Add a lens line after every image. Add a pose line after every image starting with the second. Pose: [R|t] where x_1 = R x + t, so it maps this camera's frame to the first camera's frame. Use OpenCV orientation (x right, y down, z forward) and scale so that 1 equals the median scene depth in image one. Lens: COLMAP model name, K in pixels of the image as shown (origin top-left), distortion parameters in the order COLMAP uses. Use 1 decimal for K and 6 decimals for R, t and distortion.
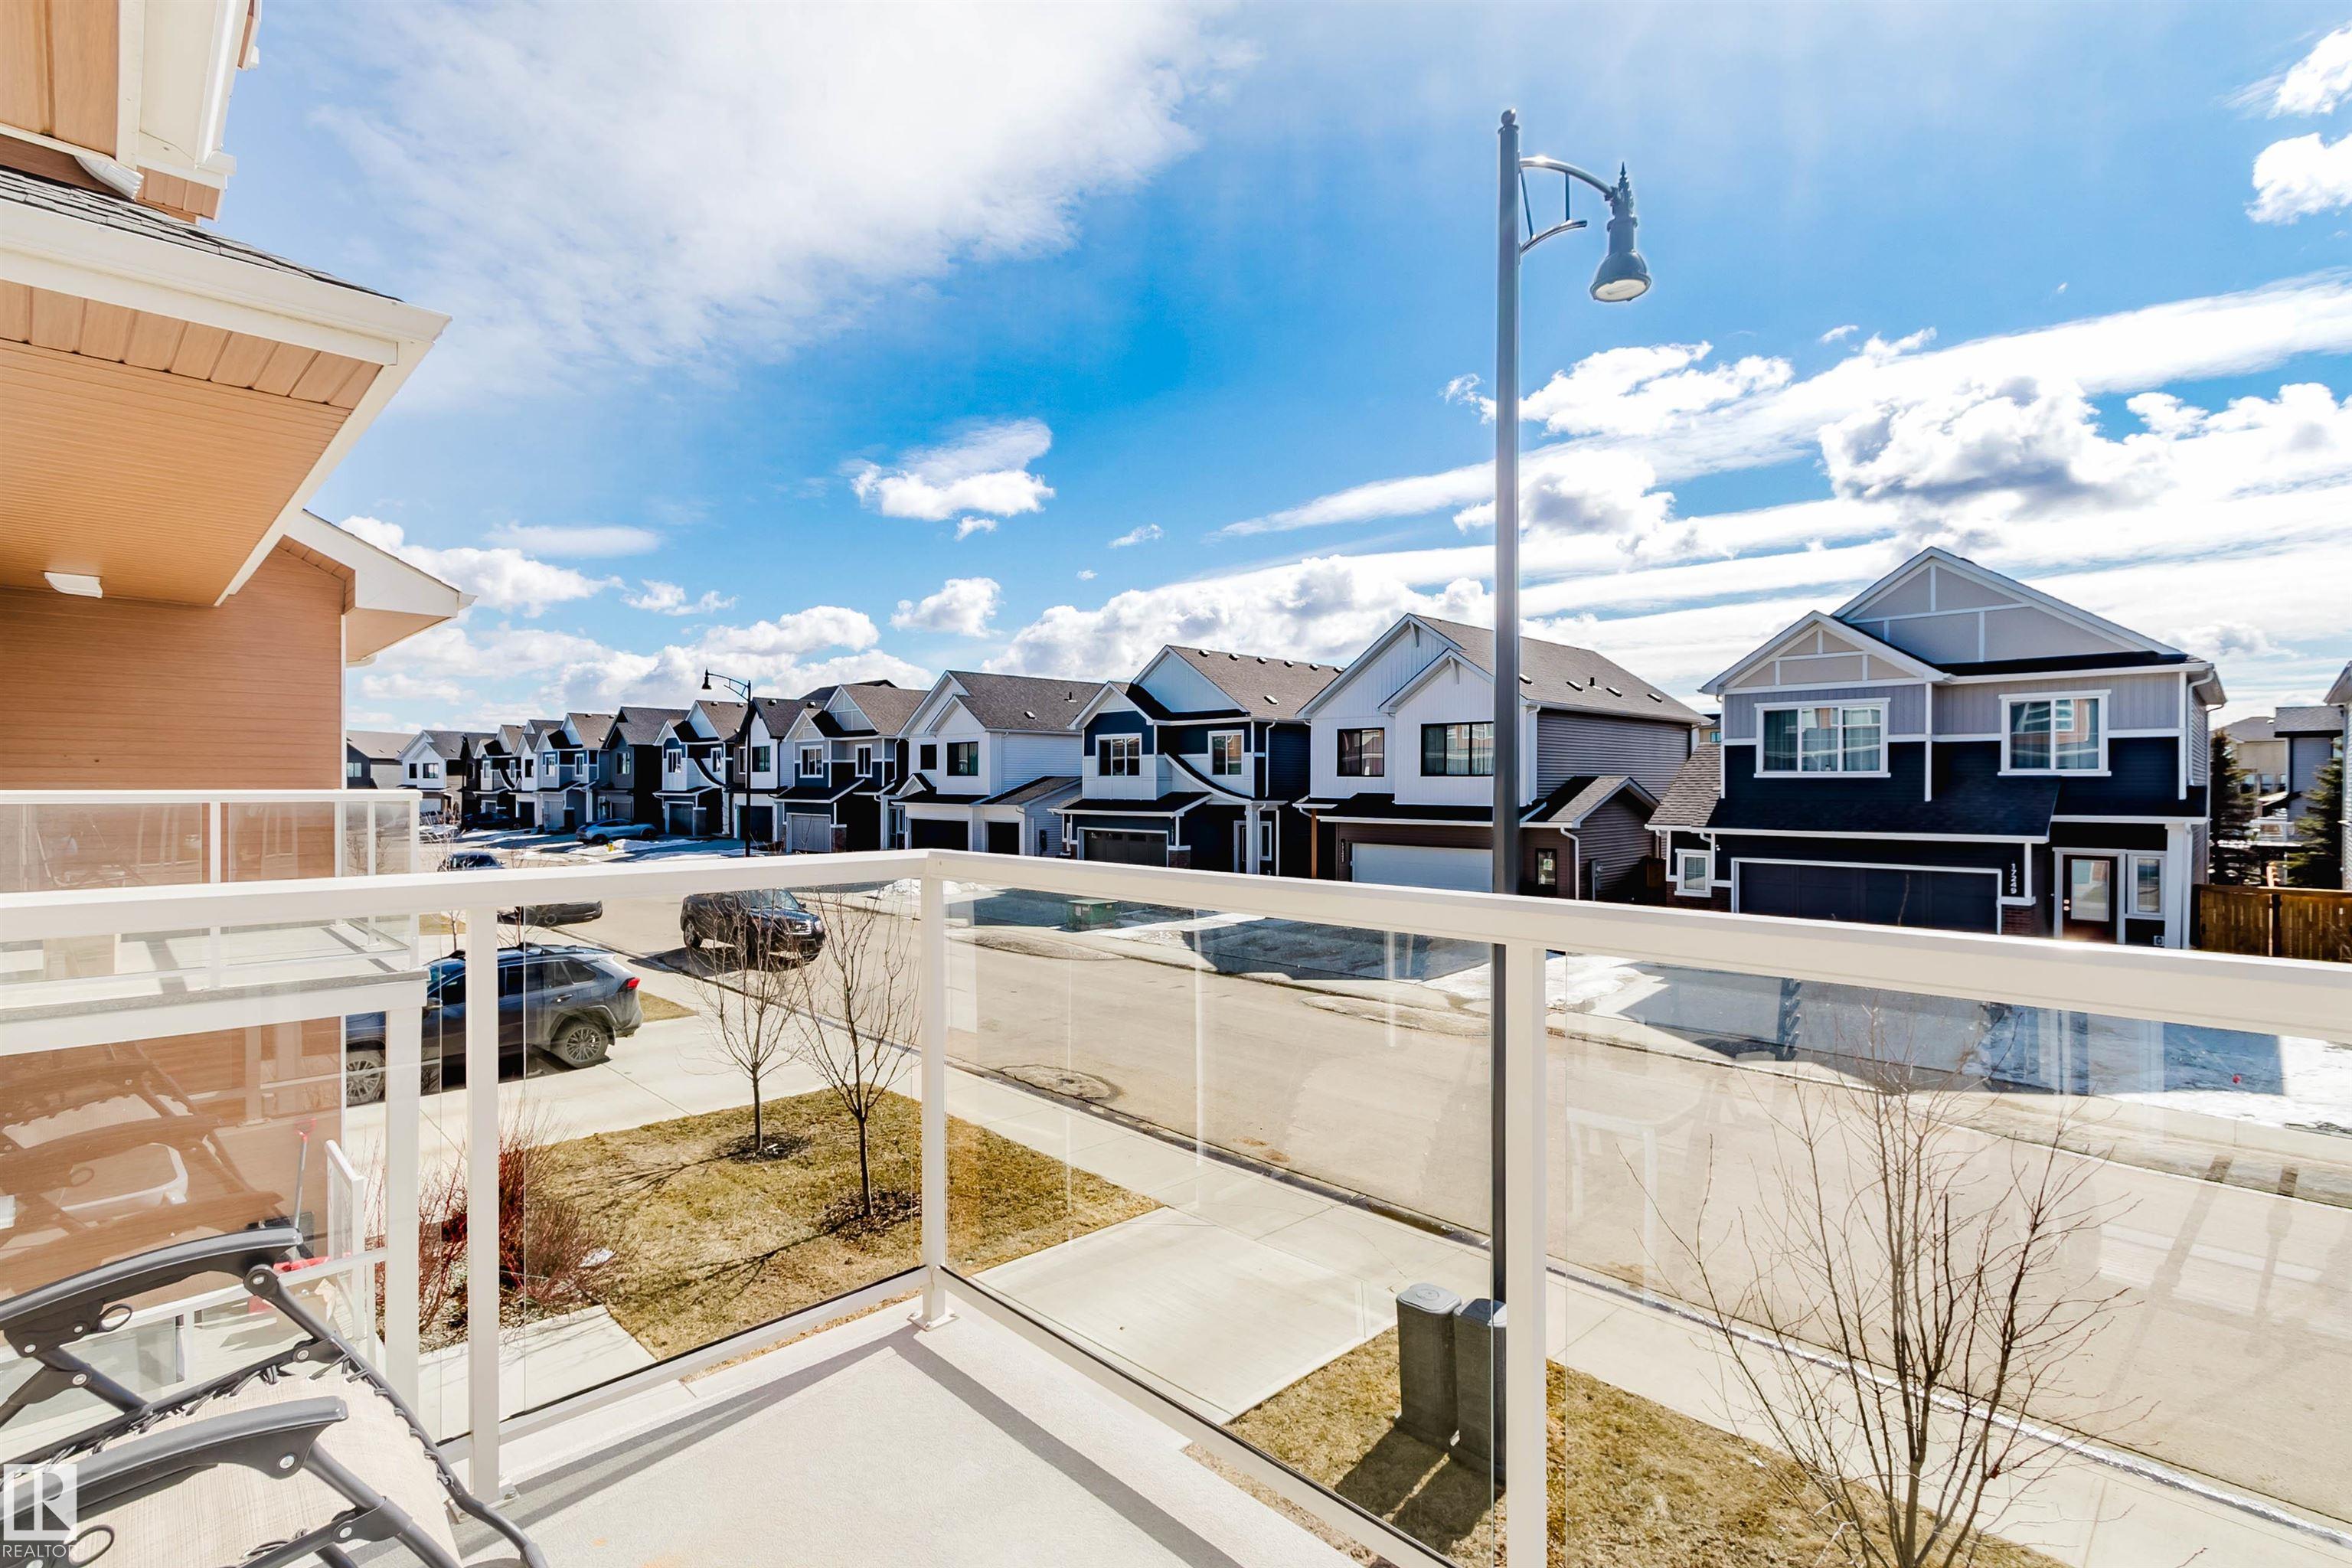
lens RADIAL K [[1070.2, 0, 1186.3], [0, 1070.2, 780.0], [0, 0, 1]] dist [0.000833, 0.000319]
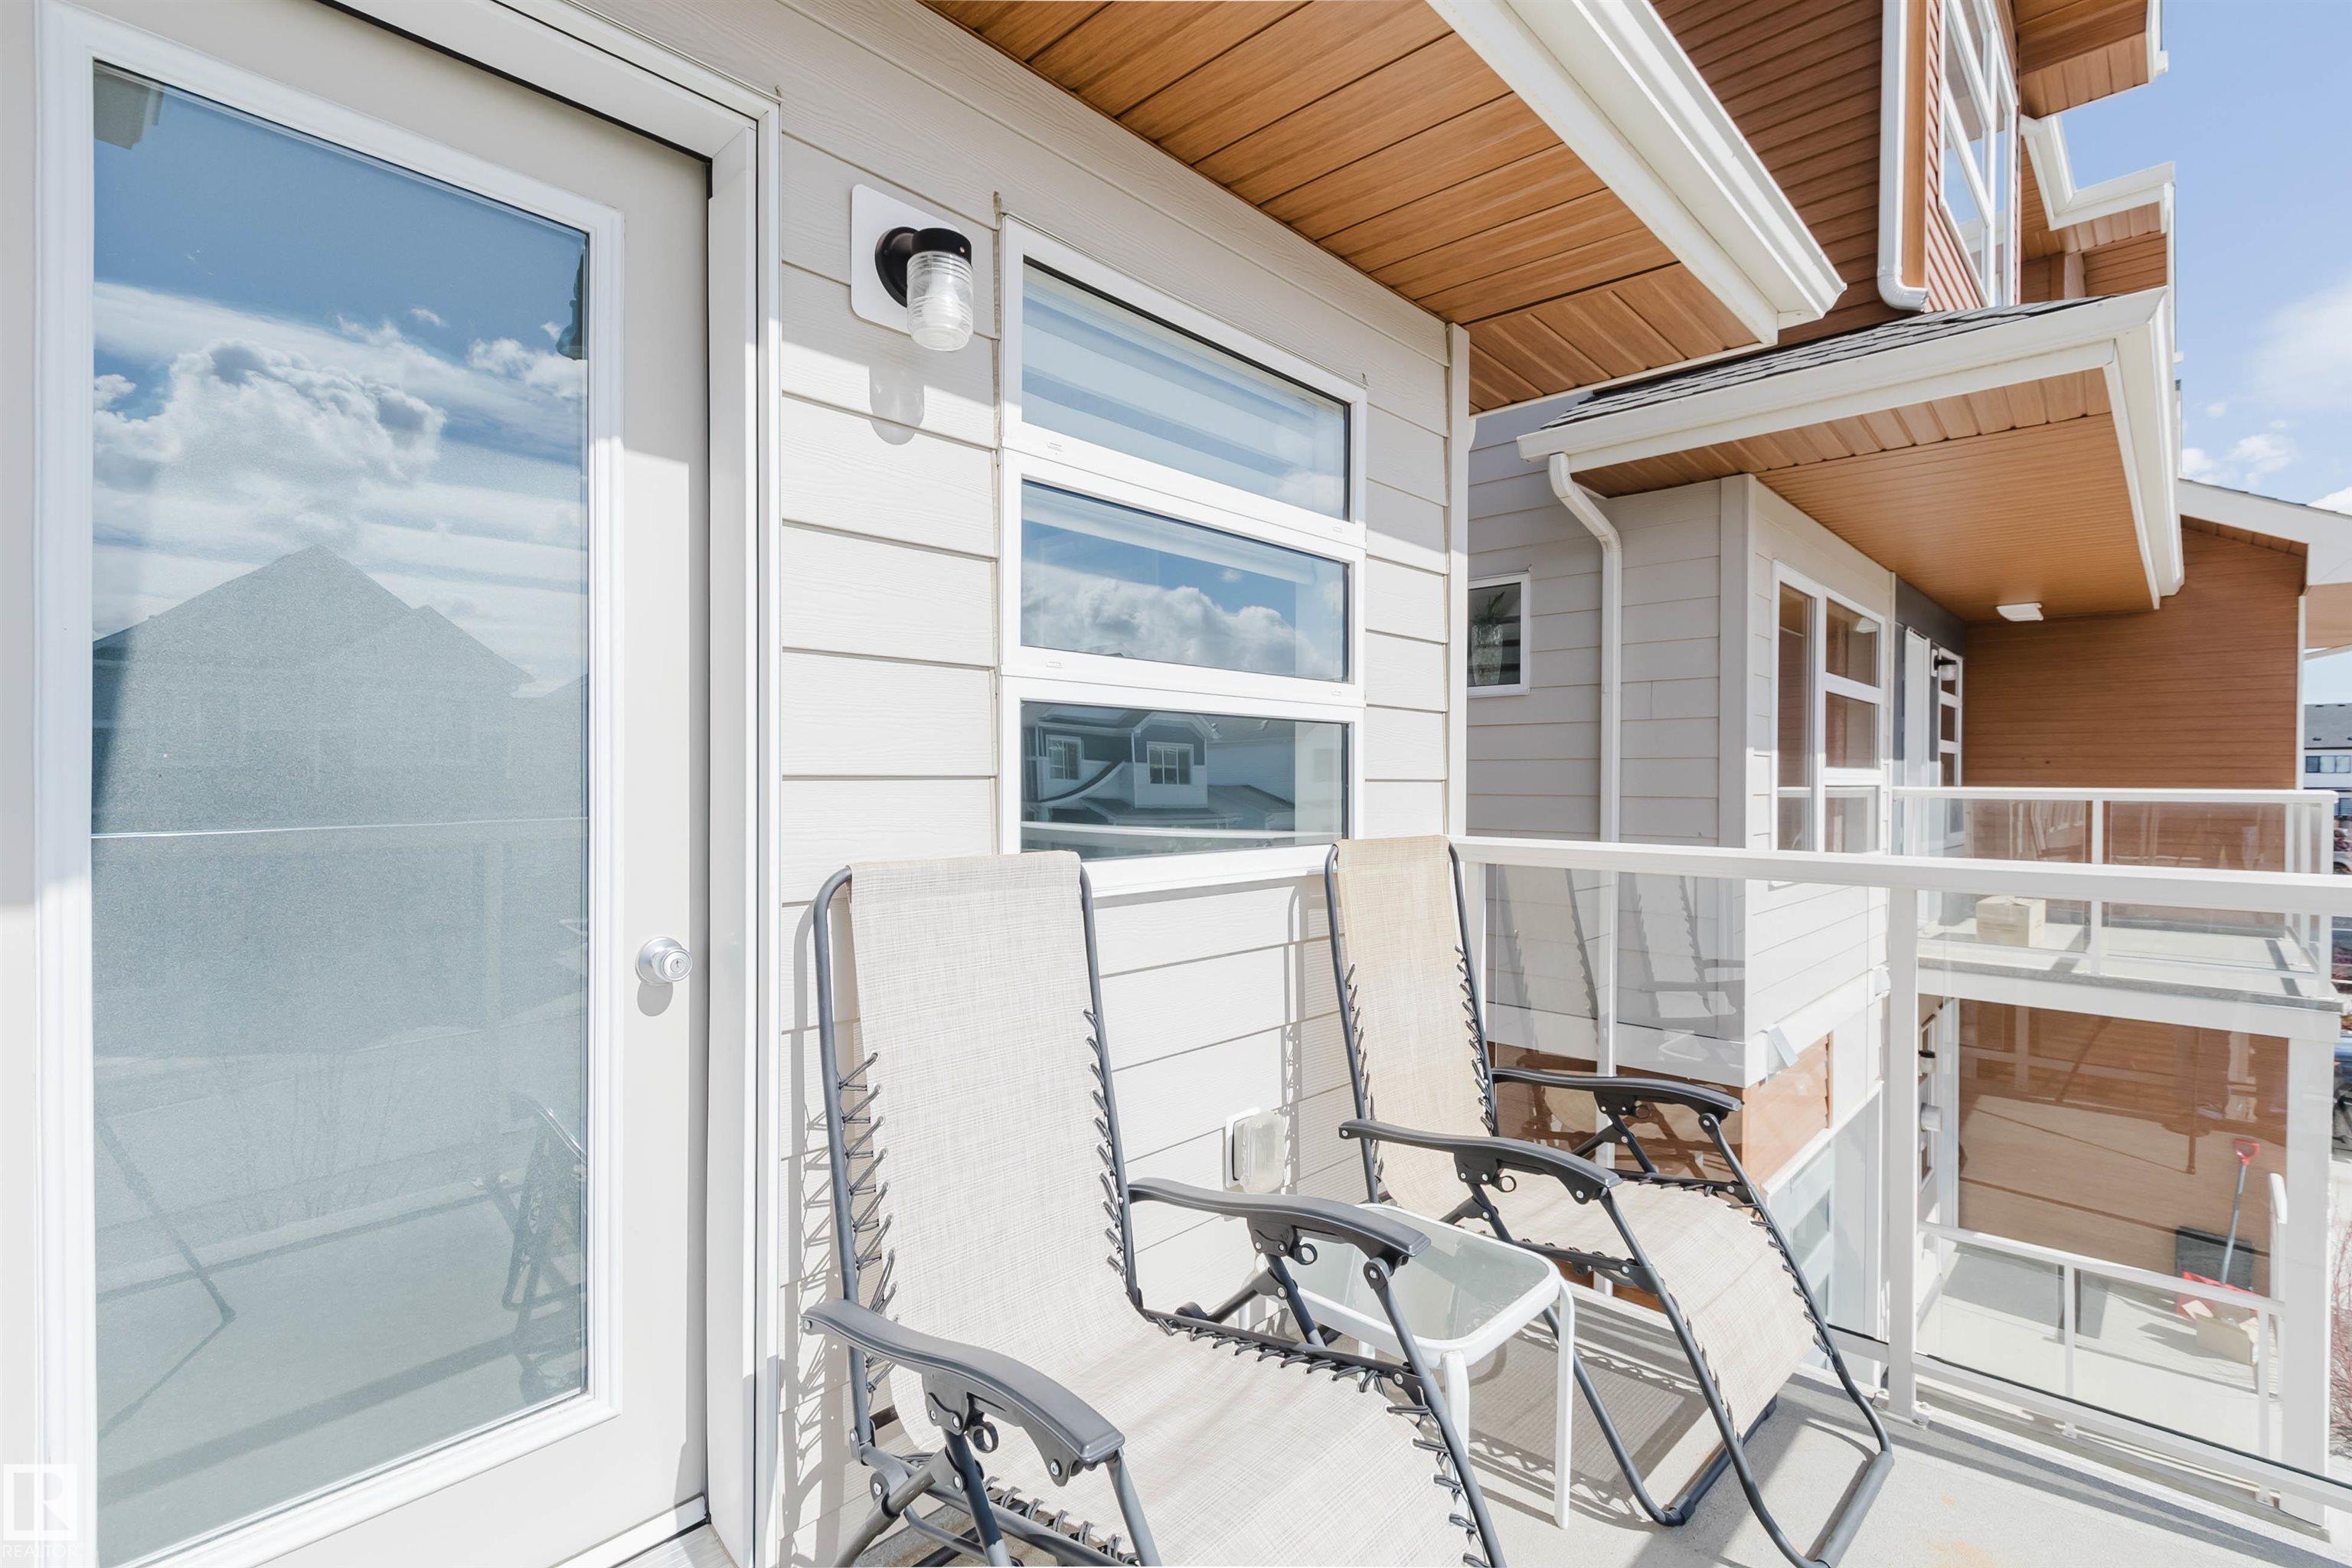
lens RADIAL K [[1070.2, 0, 1180.7], [0, 1070.2, 785.0], [0, 0, 1]] dist [0.000833, 0.000319]
pose [[0.026195, 0.005456, -0.999642, 0.109376], [-0.001015, 0.999985, 0.005431, 0.000710], [0.999656, 0.000872, 0.026200, 0.049726]]
